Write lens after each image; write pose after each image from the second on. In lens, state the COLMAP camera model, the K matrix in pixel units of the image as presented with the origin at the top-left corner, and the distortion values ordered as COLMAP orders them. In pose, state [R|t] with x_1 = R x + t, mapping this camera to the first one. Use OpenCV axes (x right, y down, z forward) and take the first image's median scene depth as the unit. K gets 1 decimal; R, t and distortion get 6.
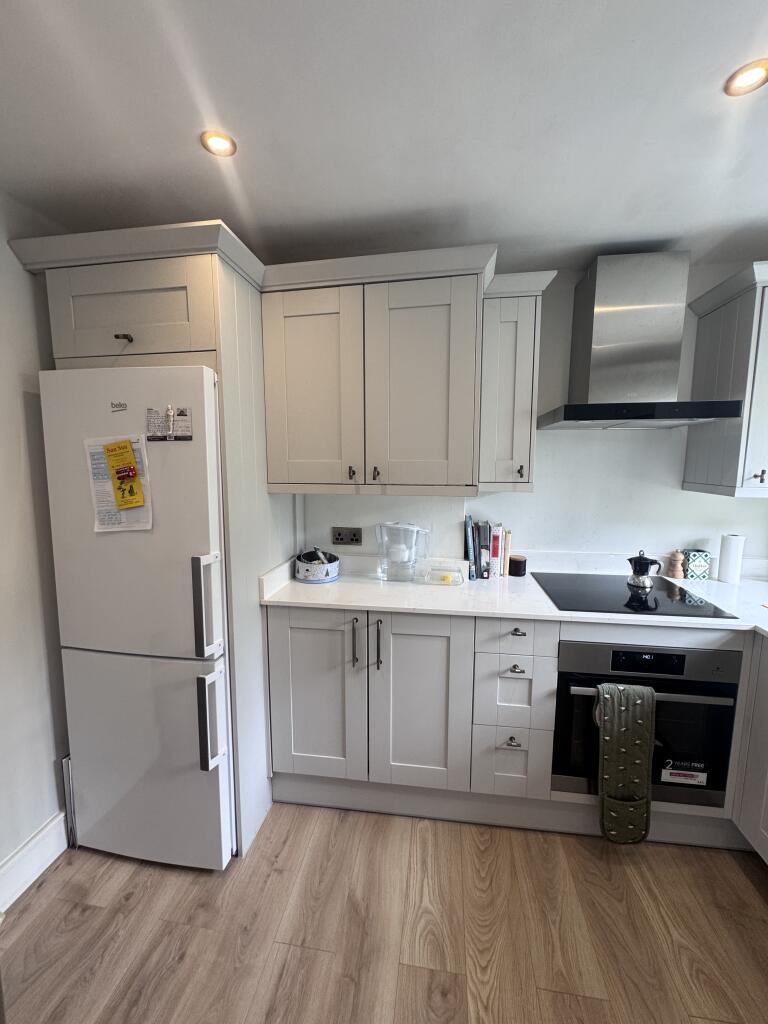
lens RADIAL K [[410.5, 0, 387.3], [0, 410.5, 514.1], [0, 0, 1]] dist [-0.005821, 0.000504]
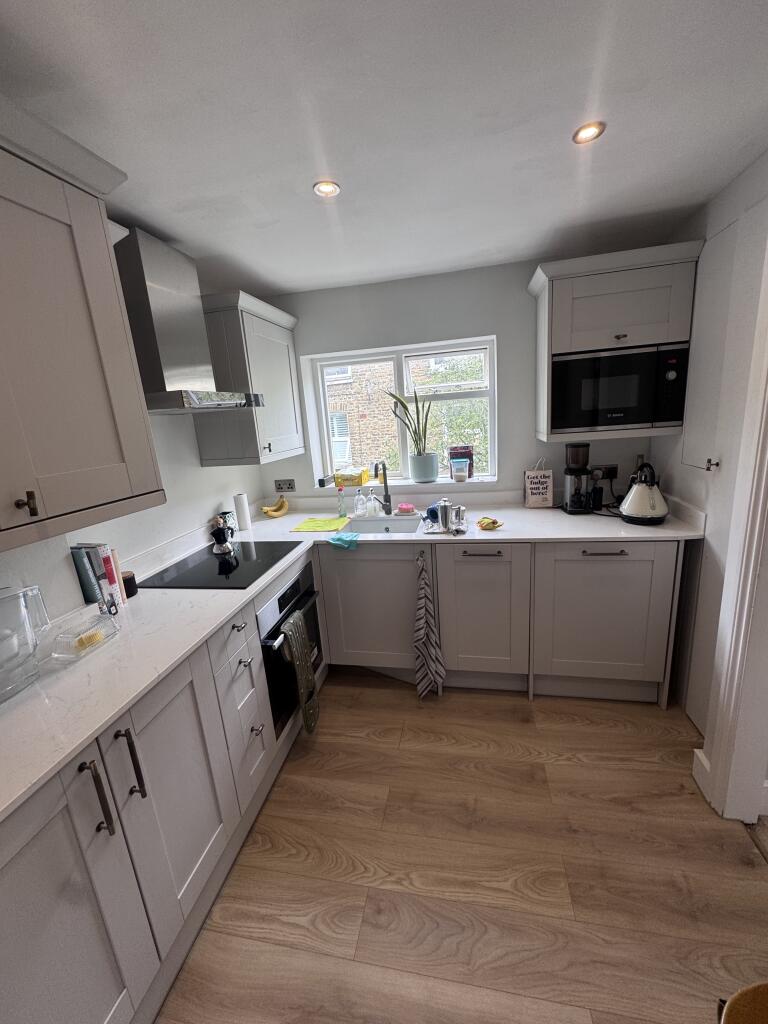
lens RADIAL K [[410.5, 0, 383.5], [0, 410.5, 513.7], [0, 0, 1]] dist [-0.005821, 0.000504]
pose [[0.044607, -0.239902, 0.969772, -0.550545], [0.195573, 0.954051, 0.227018, -0.123600], [-0.979674, 0.179535, 0.089475, 0.527237]]
